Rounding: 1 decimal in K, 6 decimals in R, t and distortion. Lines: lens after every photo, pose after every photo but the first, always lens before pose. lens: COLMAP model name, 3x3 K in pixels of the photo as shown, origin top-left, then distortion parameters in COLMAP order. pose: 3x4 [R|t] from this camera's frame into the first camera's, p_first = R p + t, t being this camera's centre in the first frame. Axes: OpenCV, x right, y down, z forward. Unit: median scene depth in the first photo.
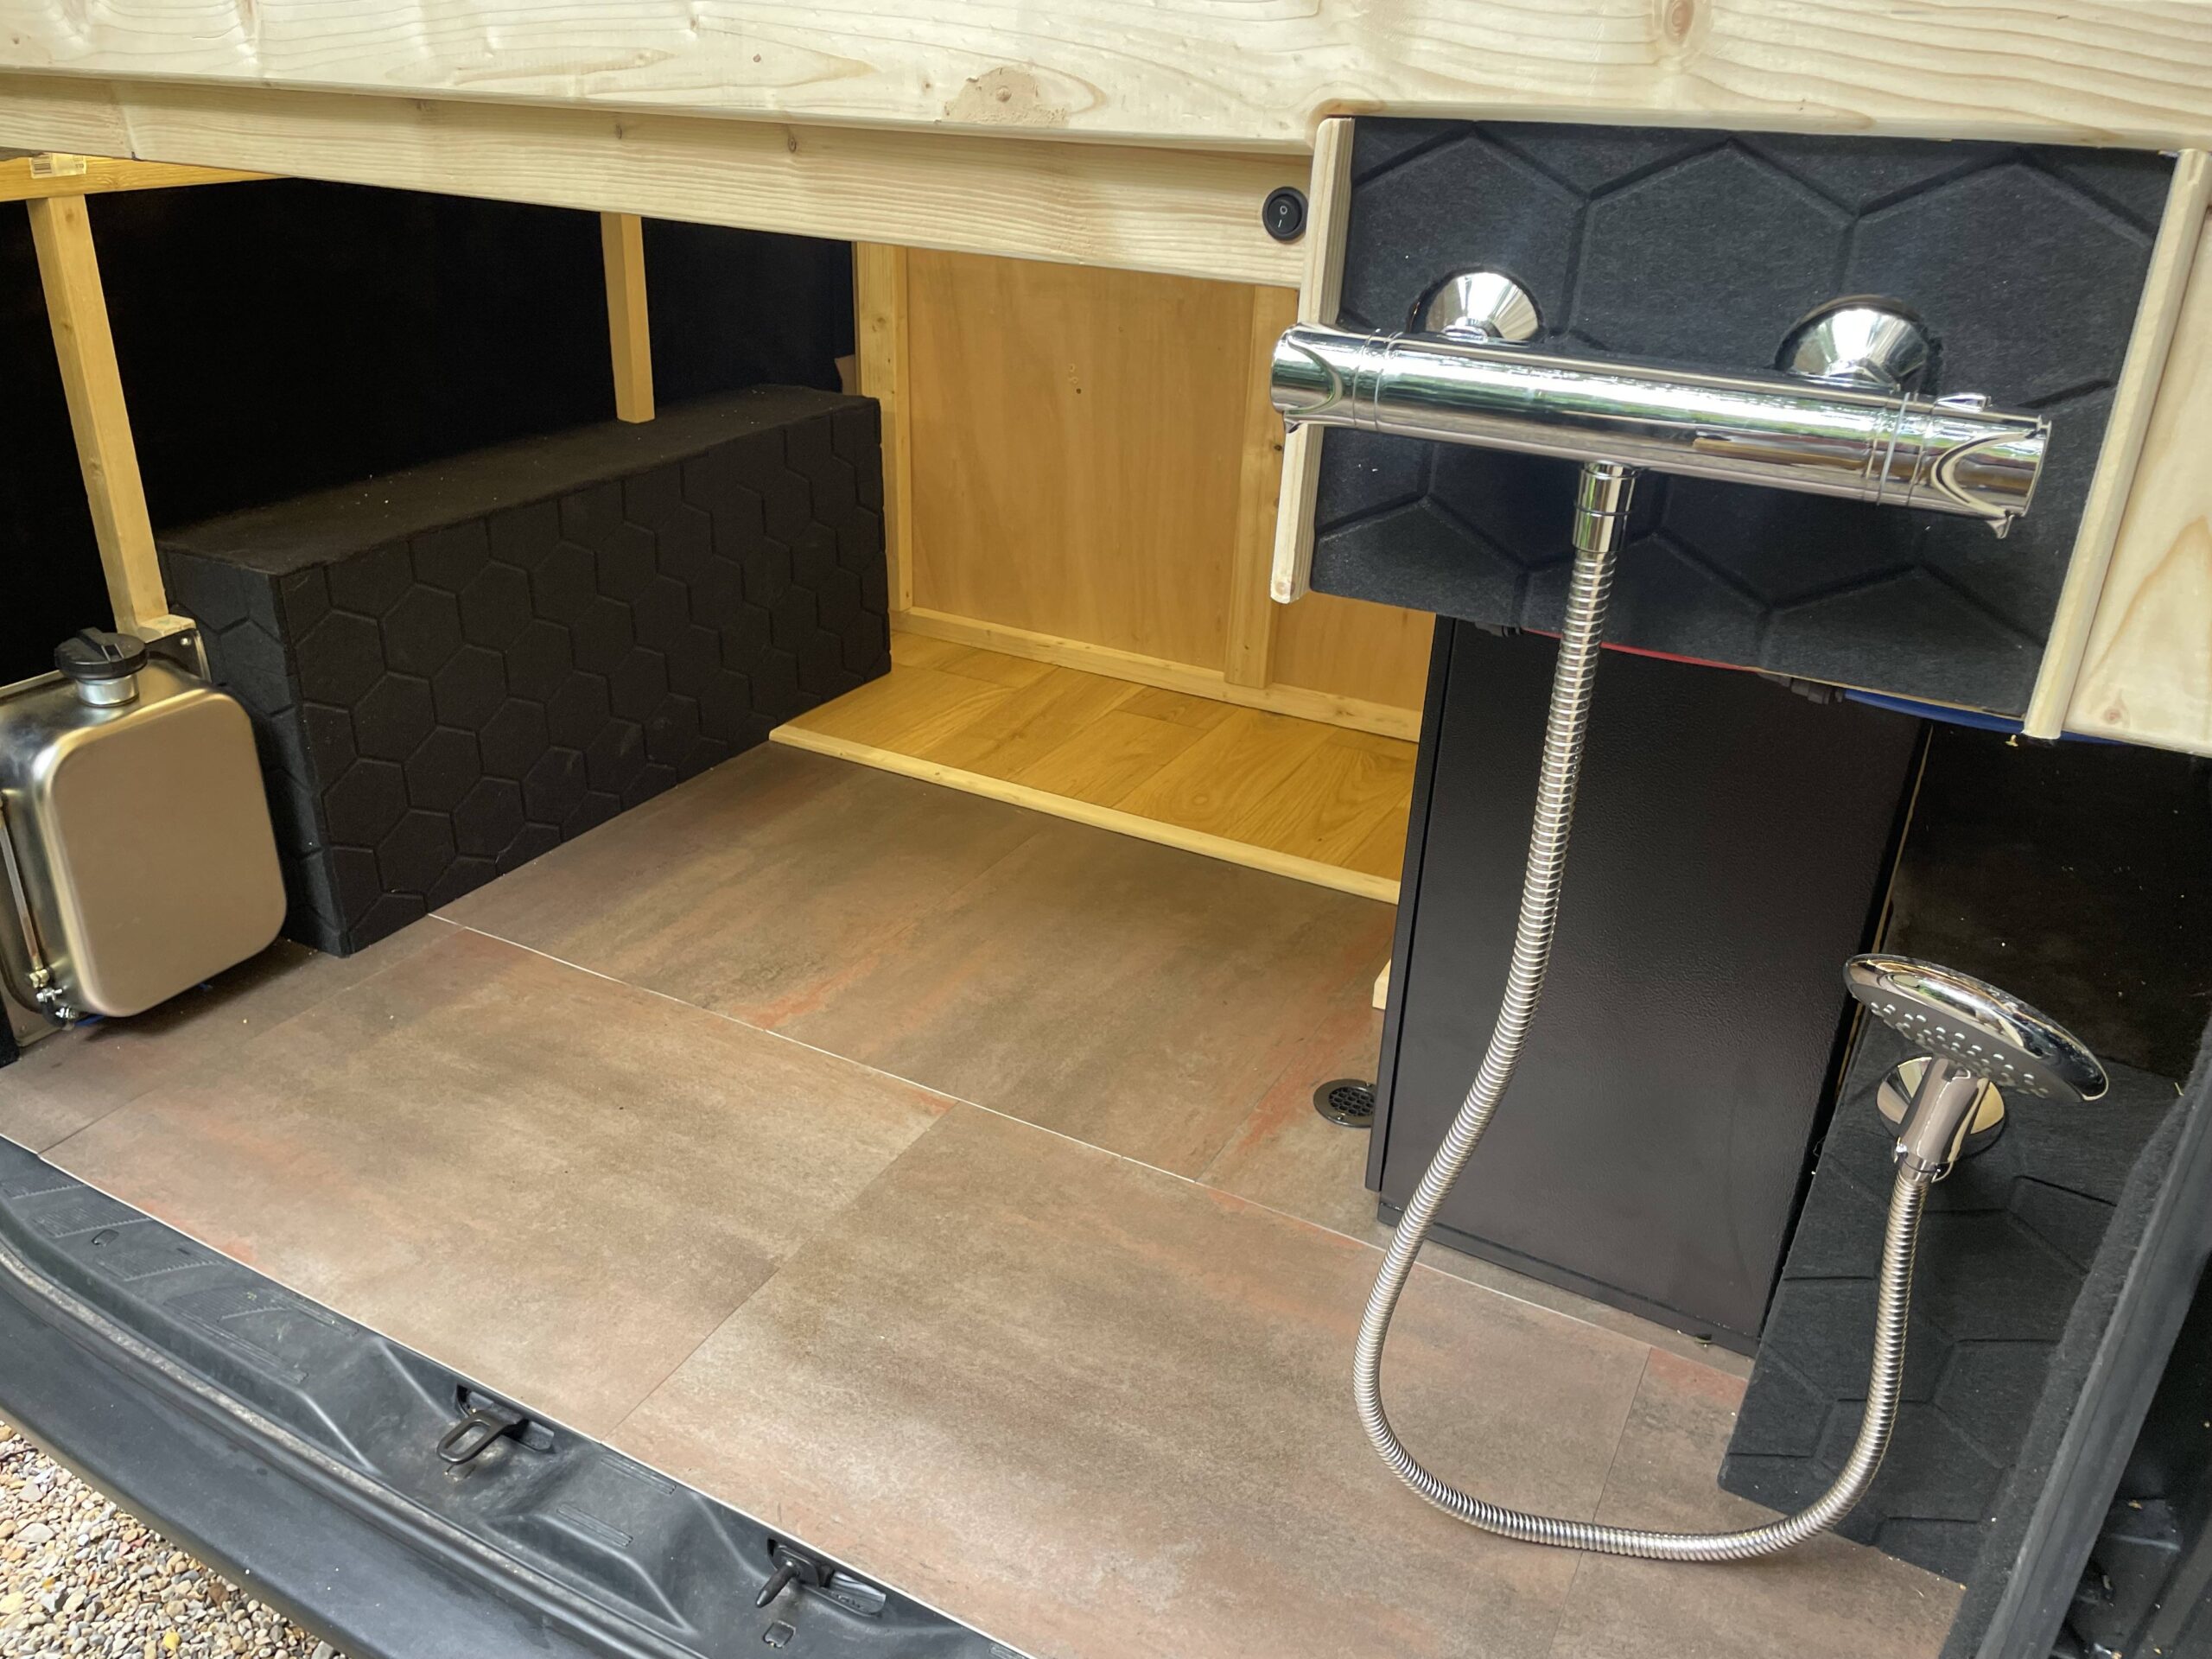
lens RADIAL K [[1670.6, 0, 1106.0], [0, 1670.6, 829.5], [0, 0, 1]] dist [0.093710, -0.120868]
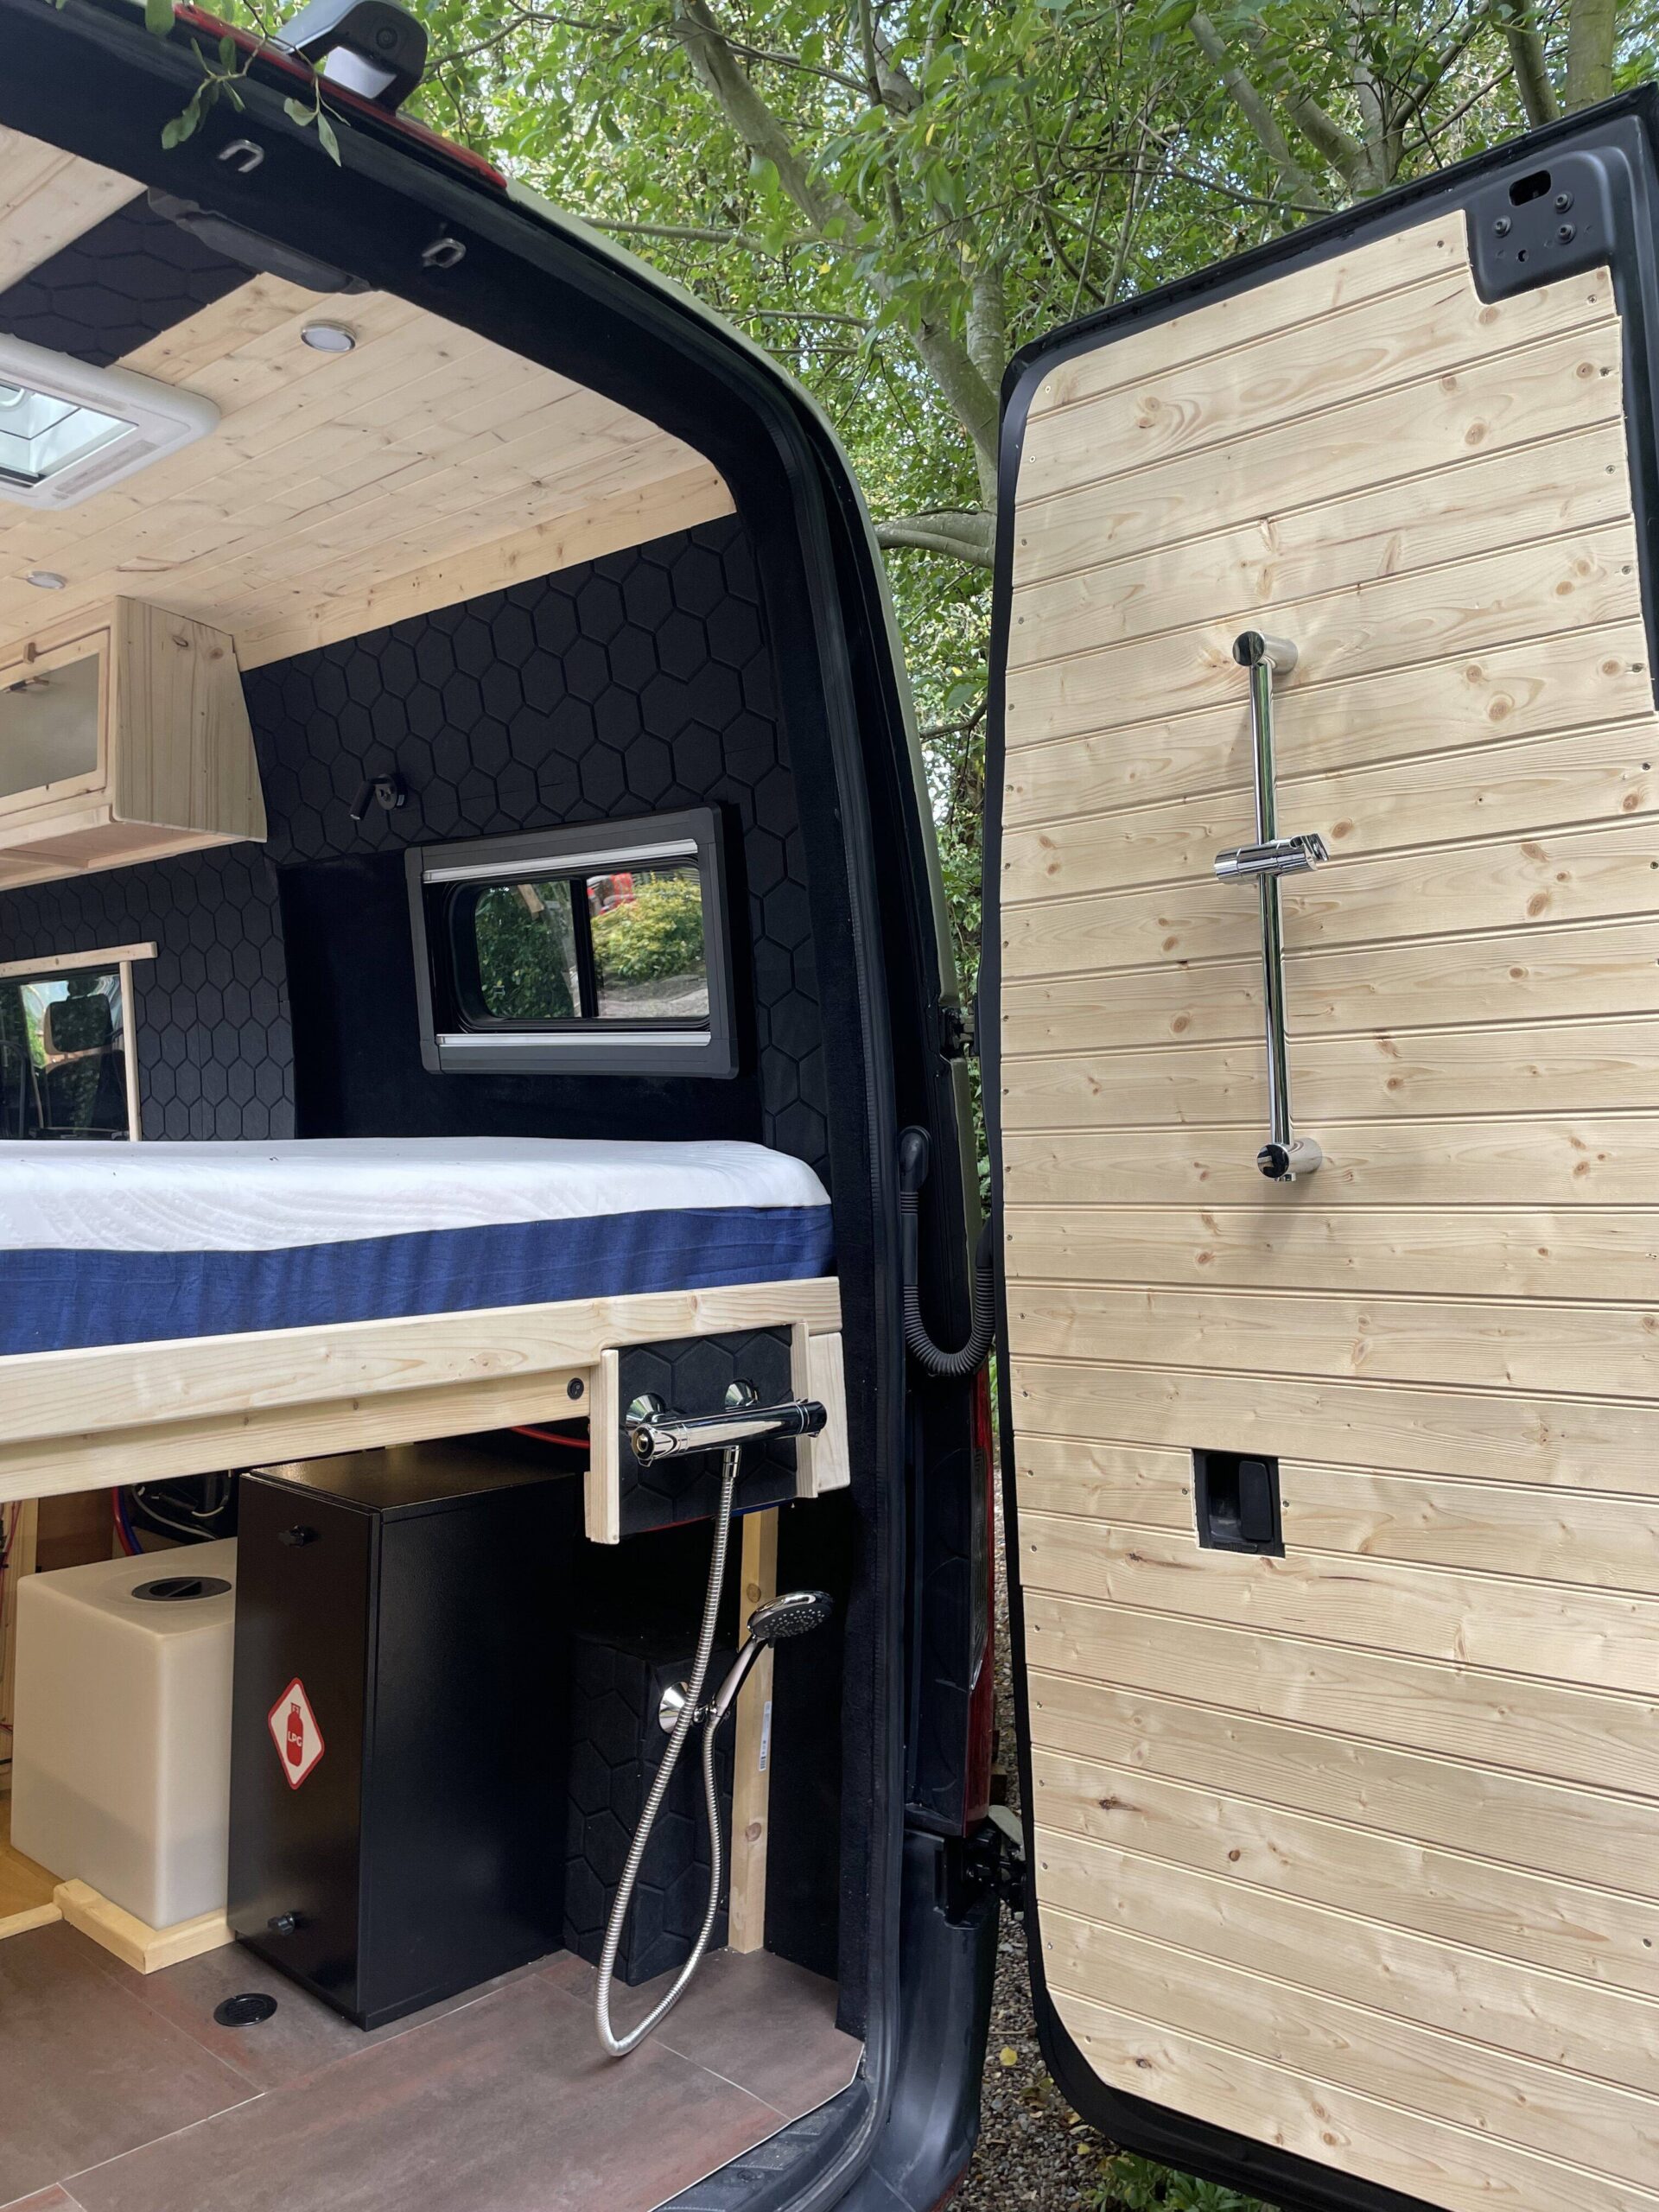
lens RADIAL K [[1670.6, 0, 840.0], [0, 1670.6, 1090.3], [0, 0, 1]] dist [0.093710, -0.120868]
pose [[0.234805, -0.005861, 0.972025, -1.046113], [0.407082, 0.908659, -0.092857, -0.182725], [-0.882695, 0.417497, 0.215744, -0.016995]]
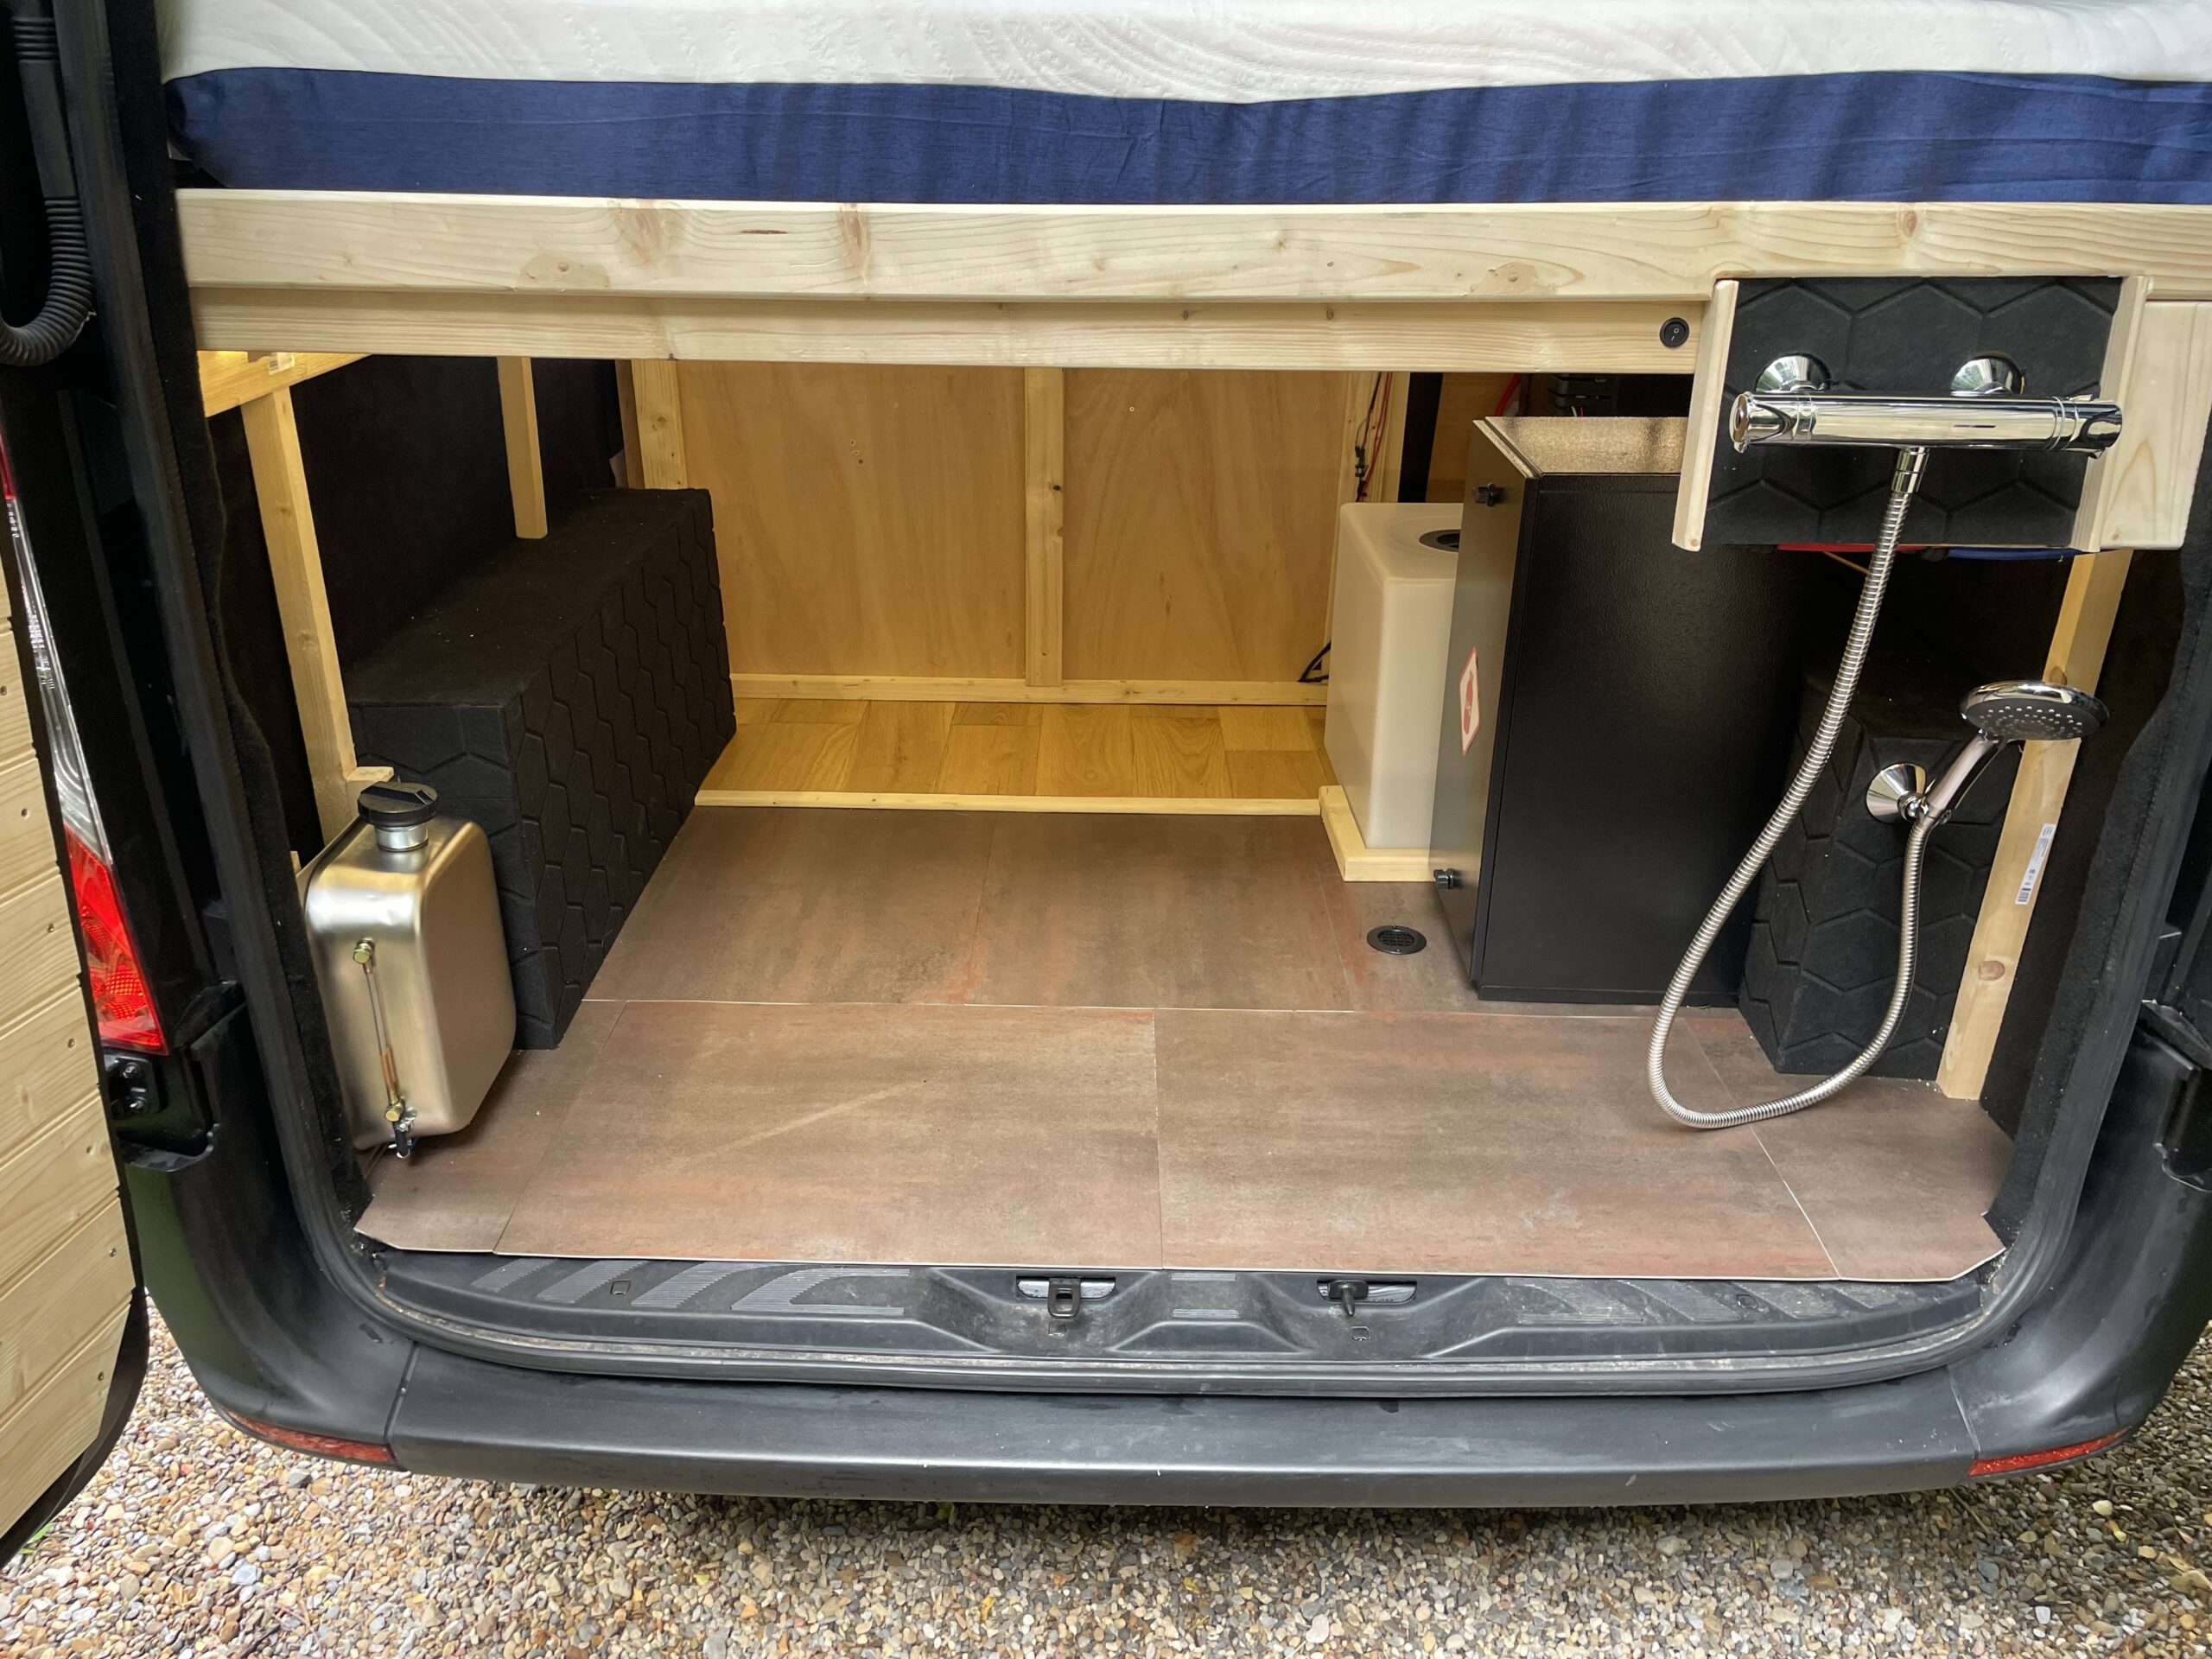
lens RADIAL K [[1670.6, 0, 1106.0], [0, 1670.6, 829.5], [0, 0, 1]] dist [0.093710, -0.120868]
pose [[0.884495, -0.211043, 0.416088, -0.614158], [0.217614, 0.975504, 0.032192, -0.021863], [-0.412689, 0.062073, 0.908754, -0.159069]]
